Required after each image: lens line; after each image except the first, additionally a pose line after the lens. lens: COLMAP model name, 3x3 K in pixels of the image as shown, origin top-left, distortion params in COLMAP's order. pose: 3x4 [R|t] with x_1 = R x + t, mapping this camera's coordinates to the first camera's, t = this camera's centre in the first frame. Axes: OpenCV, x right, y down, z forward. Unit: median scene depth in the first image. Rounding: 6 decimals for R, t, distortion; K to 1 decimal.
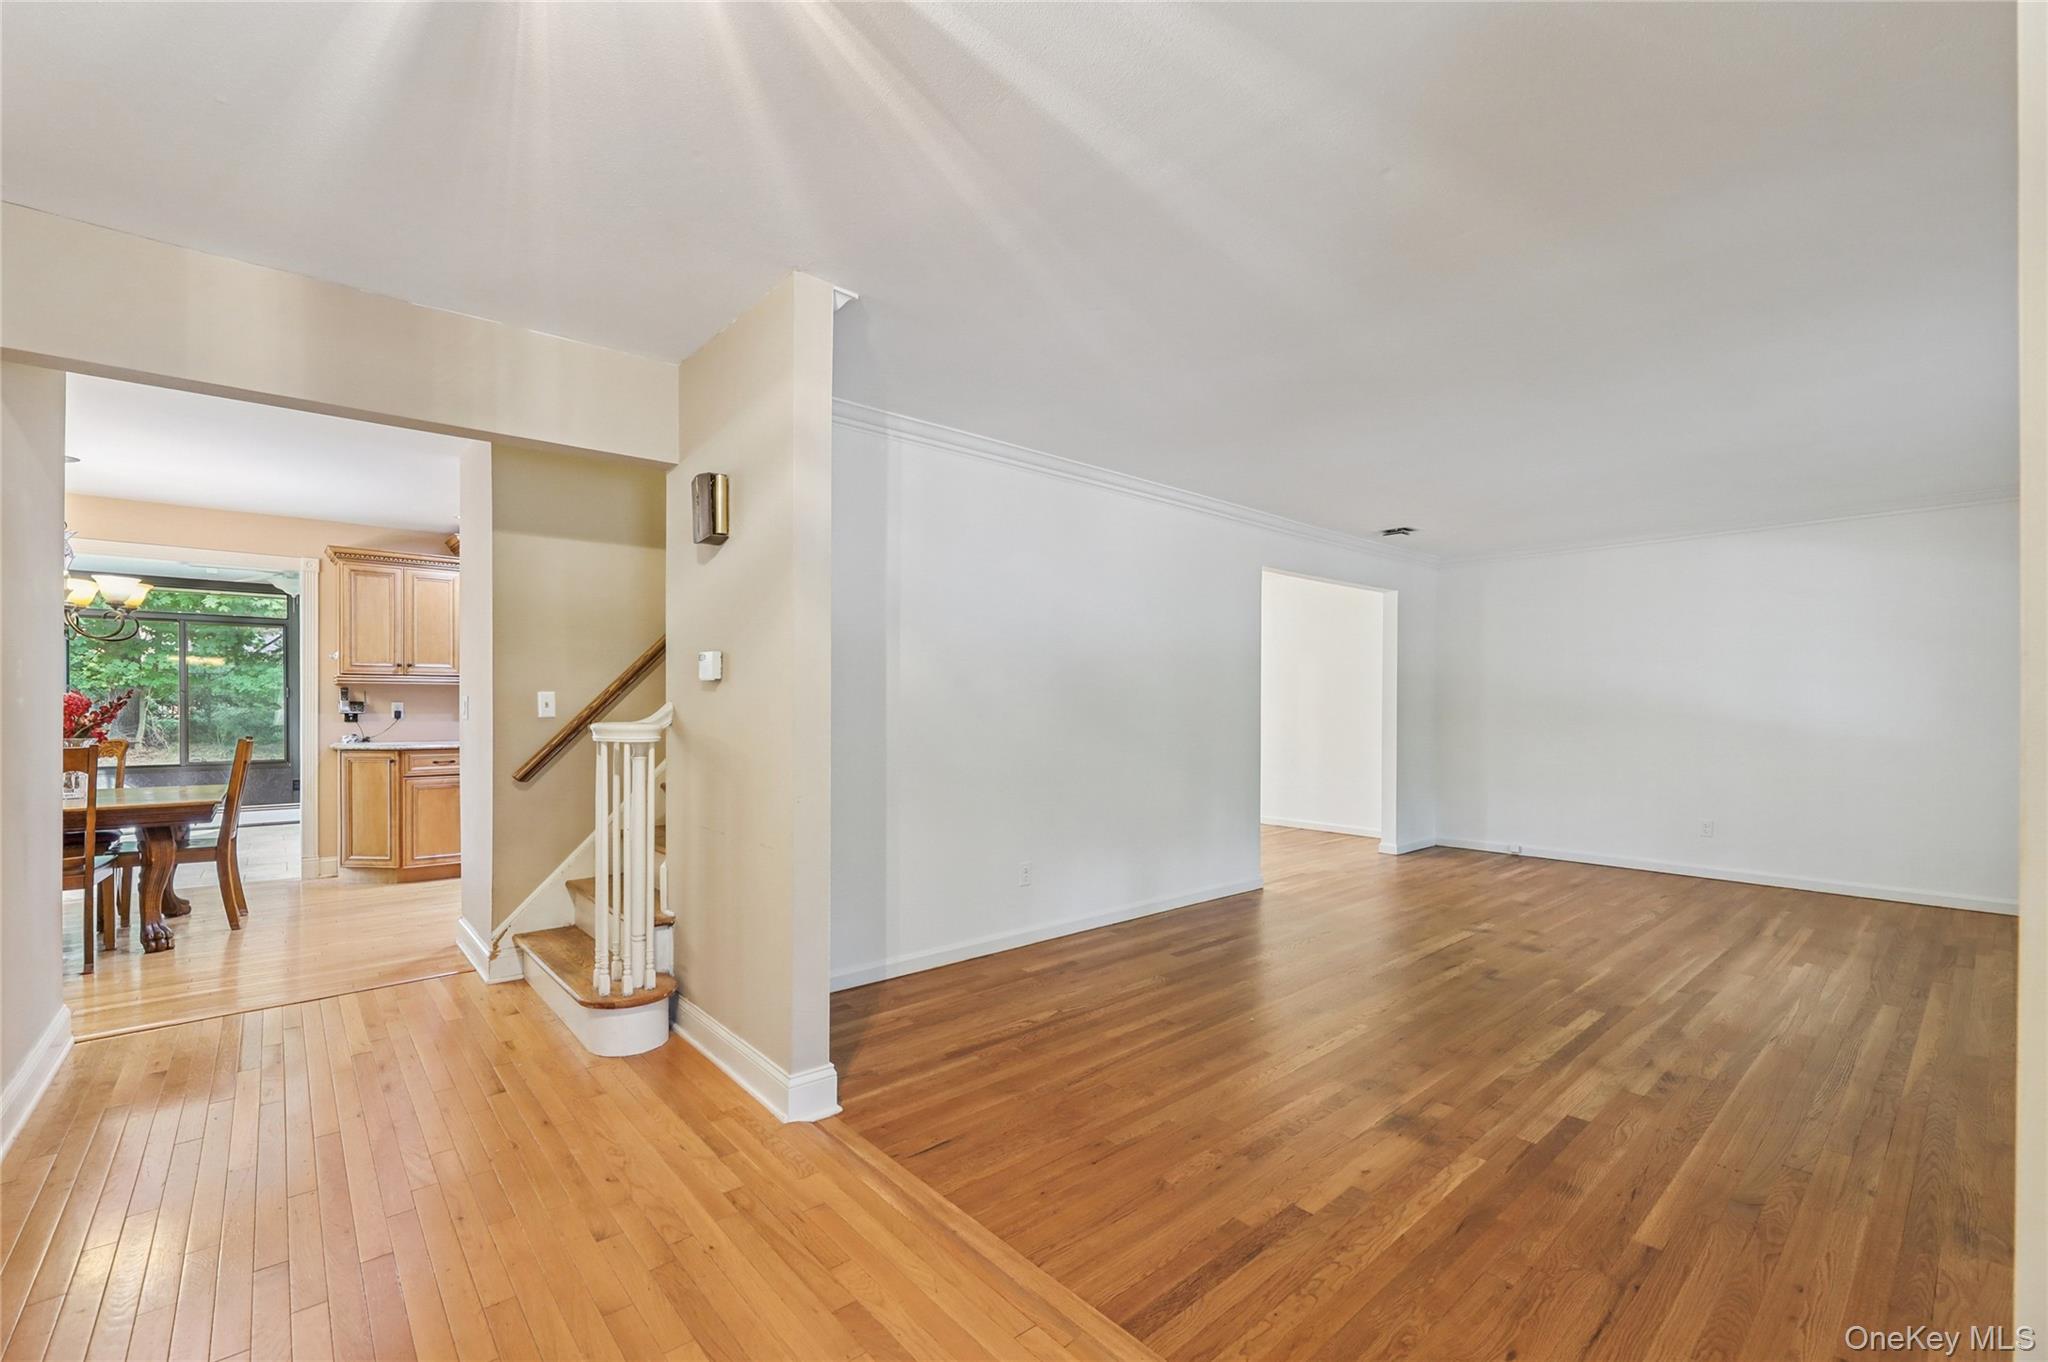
lens RADIAL K [[841.8, 0, 1020.9], [0, 841.8, 696.2], [0, 0, 1]] dist [-0.000593, -0.000026]
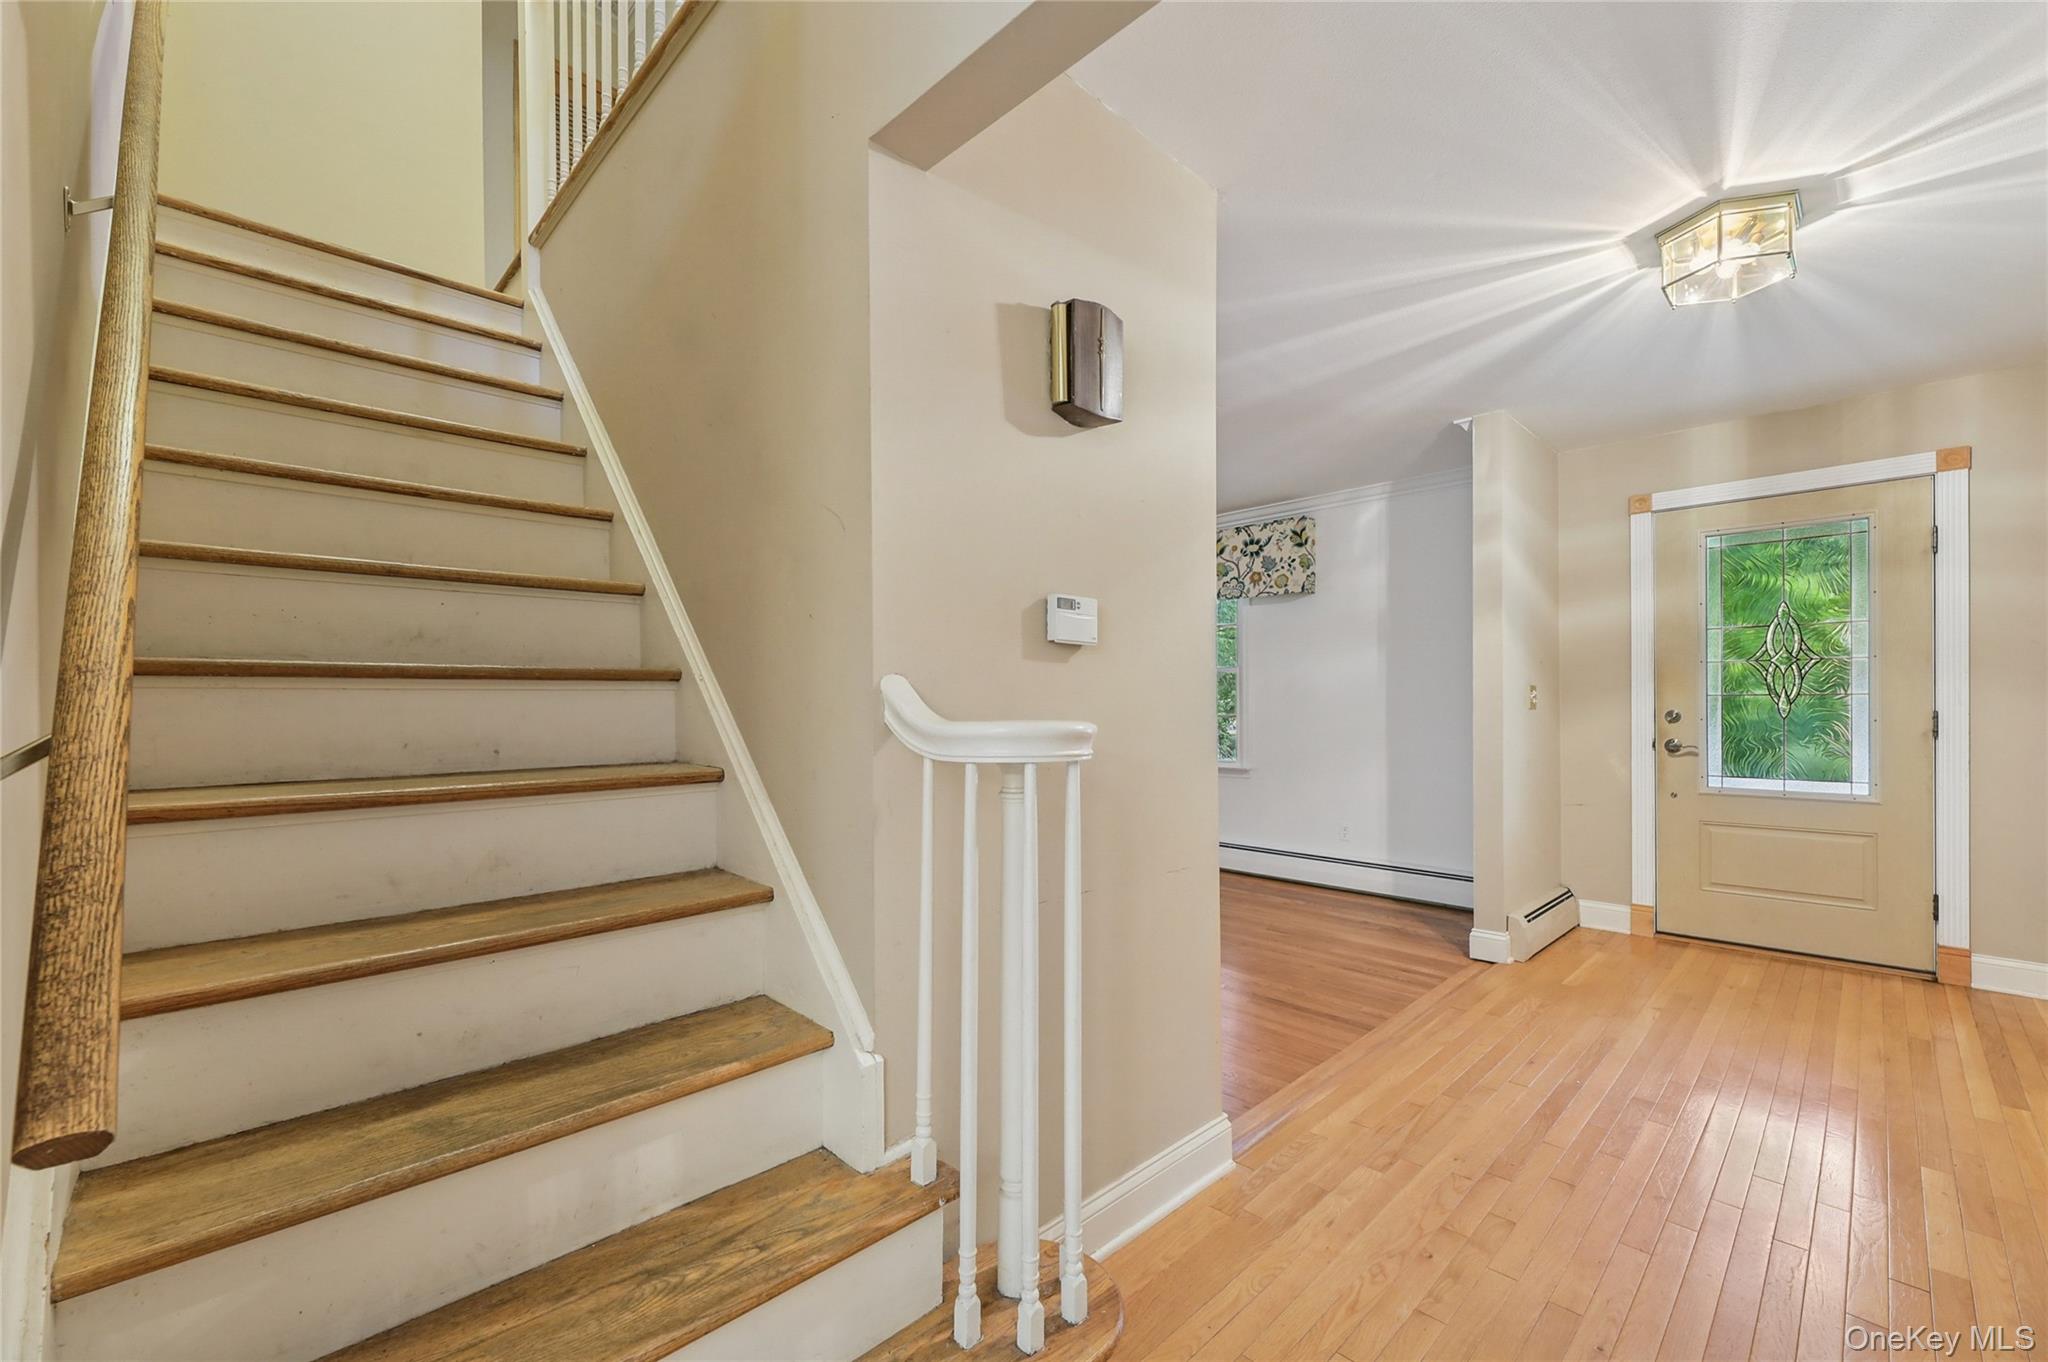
lens RADIAL K [[841.8, 0, 1022.5], [0, 841.8, 694.6], [0, 0, 1]] dist [-0.000593, -0.000026]
pose [[-0.052559, 0.005318, 0.998604, -1.445072], [-0.009114, 0.999942, -0.005804, 0.035531], [-0.998576, -0.009407, -0.052507, 1.613026]]
